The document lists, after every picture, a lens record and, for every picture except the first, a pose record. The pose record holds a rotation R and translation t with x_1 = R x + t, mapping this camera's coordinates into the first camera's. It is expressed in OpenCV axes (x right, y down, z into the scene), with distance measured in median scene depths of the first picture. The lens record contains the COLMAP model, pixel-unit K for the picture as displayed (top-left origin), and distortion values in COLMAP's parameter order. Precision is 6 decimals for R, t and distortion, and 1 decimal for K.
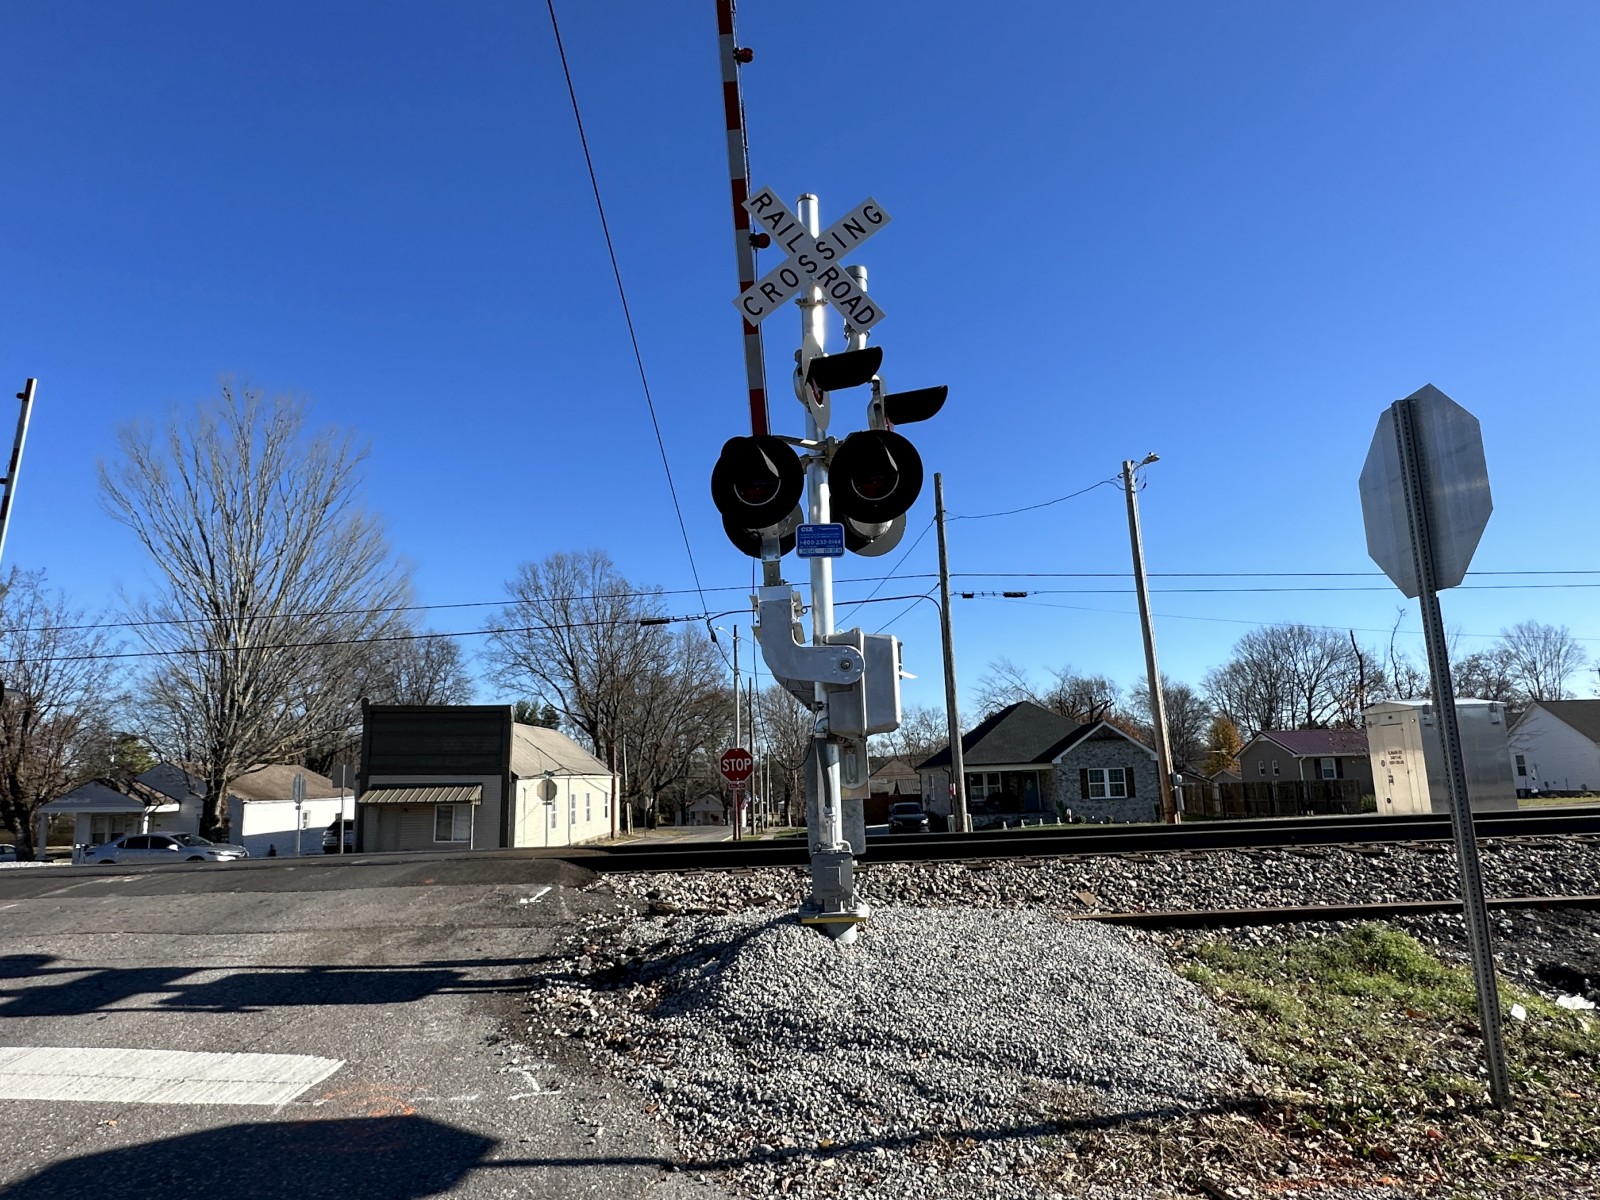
lens RADIAL K [[956.4, 0, 800.0], [0, 956.4, 600.0], [0, 0, 1]] dist [-0.001046, 0.000419]
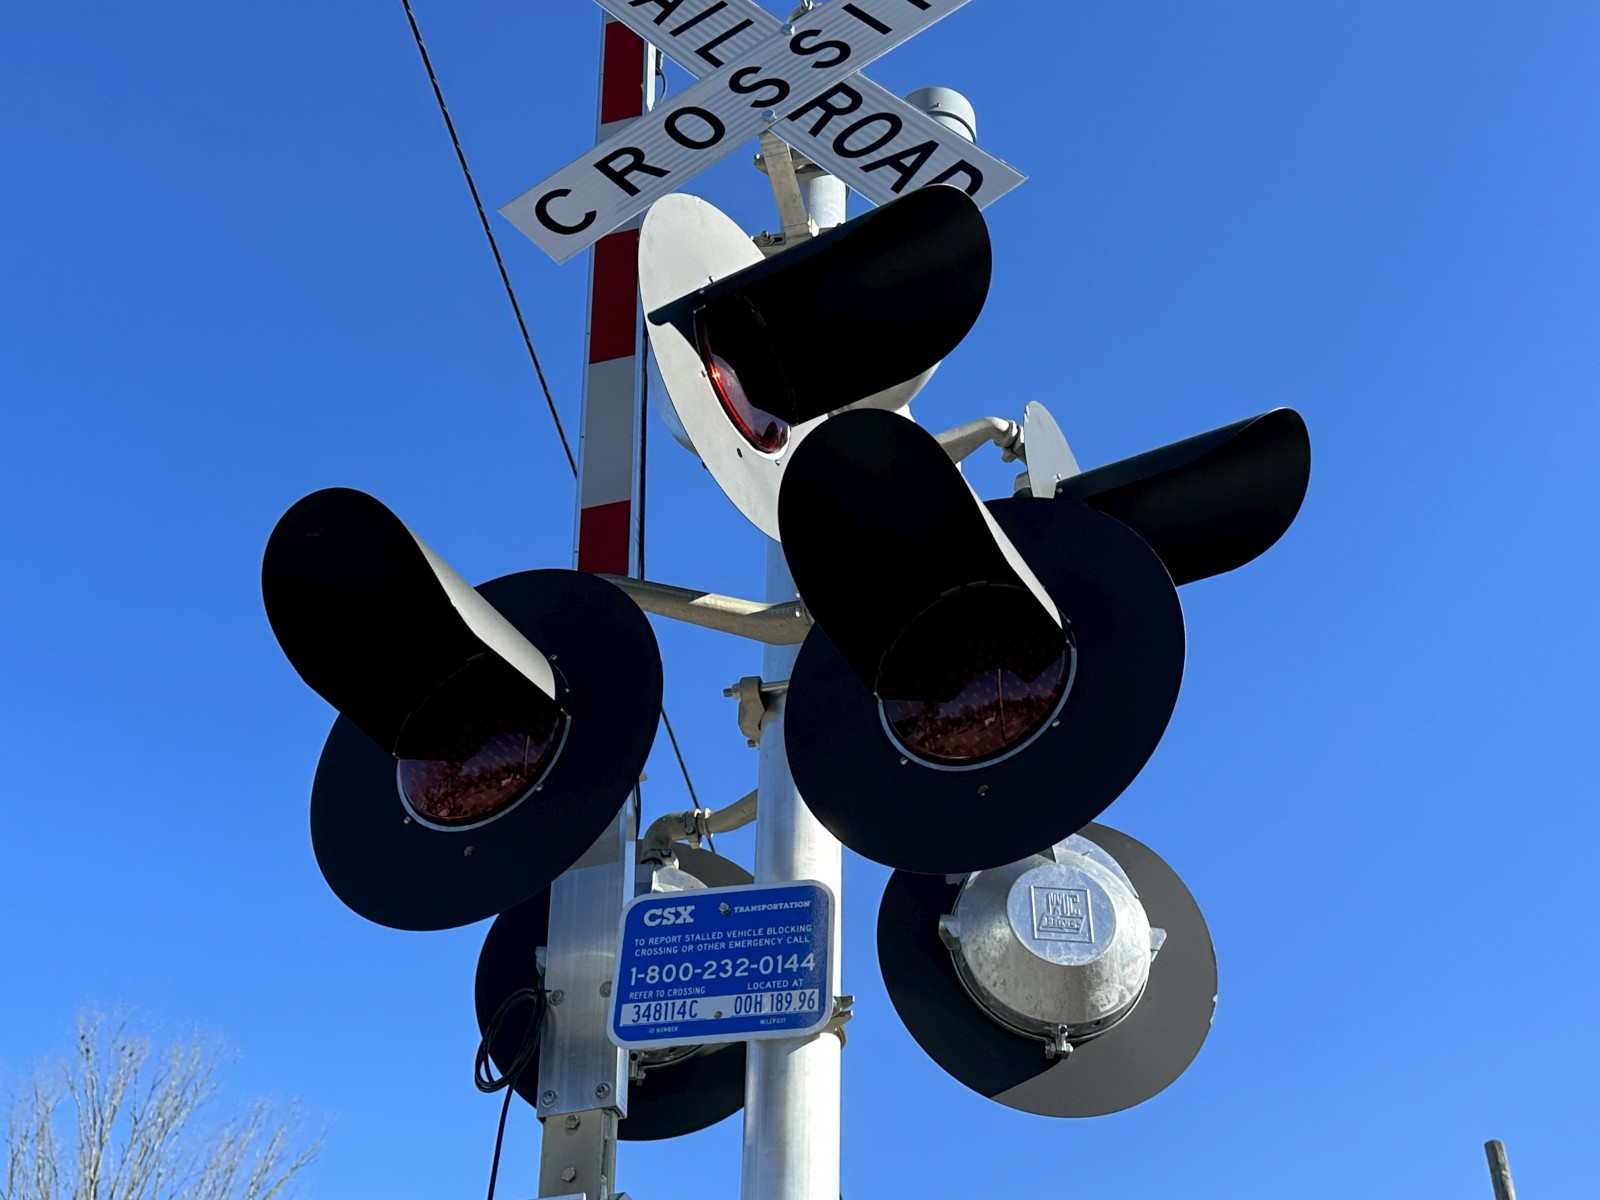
lens RADIAL K [[1819.8, 0, 800.0], [0, 1819.8, 600.0], [0, 0, 1]] dist [0.146087, 0.003621]
pose [[0.978410, -0.082628, -0.189439, 0.115684], [-0.006744, 0.903351, -0.428848, 0.037685], [0.206565, 0.420867, 0.883290, 0.566130]]
